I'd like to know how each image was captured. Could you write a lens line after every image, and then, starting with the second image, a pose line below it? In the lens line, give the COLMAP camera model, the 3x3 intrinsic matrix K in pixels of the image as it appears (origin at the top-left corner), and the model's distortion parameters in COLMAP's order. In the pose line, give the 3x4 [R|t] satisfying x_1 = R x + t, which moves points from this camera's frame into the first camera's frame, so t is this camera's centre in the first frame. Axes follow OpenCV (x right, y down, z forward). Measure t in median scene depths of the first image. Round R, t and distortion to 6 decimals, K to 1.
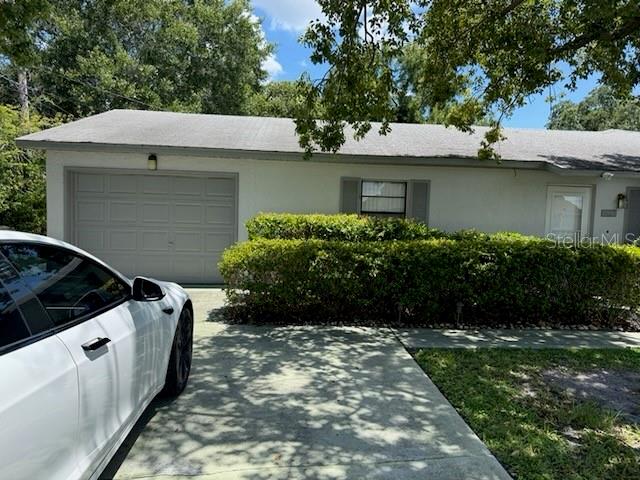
lens RADIAL K [[451.4, 0, 304.9], [0, 451.4, 229.3], [0, 0, 1]] dist [0.053895, -0.065698]
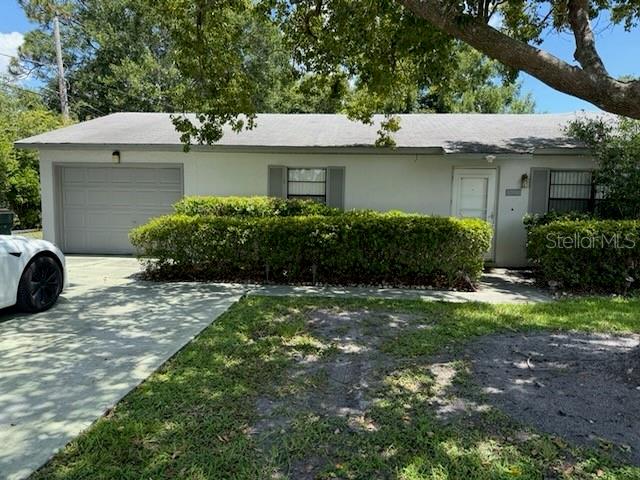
lens RADIAL K [[451.4, 0, 304.0], [0, 451.4, 235.4], [0, 0, 1]] dist [0.053895, -0.065698]
pose [[0.987236, -0.003413, -0.159226, 0.725451], [0.009218, 0.999319, 0.035732, 0.052523], [0.158996, -0.036744, 0.986595, -0.299650]]
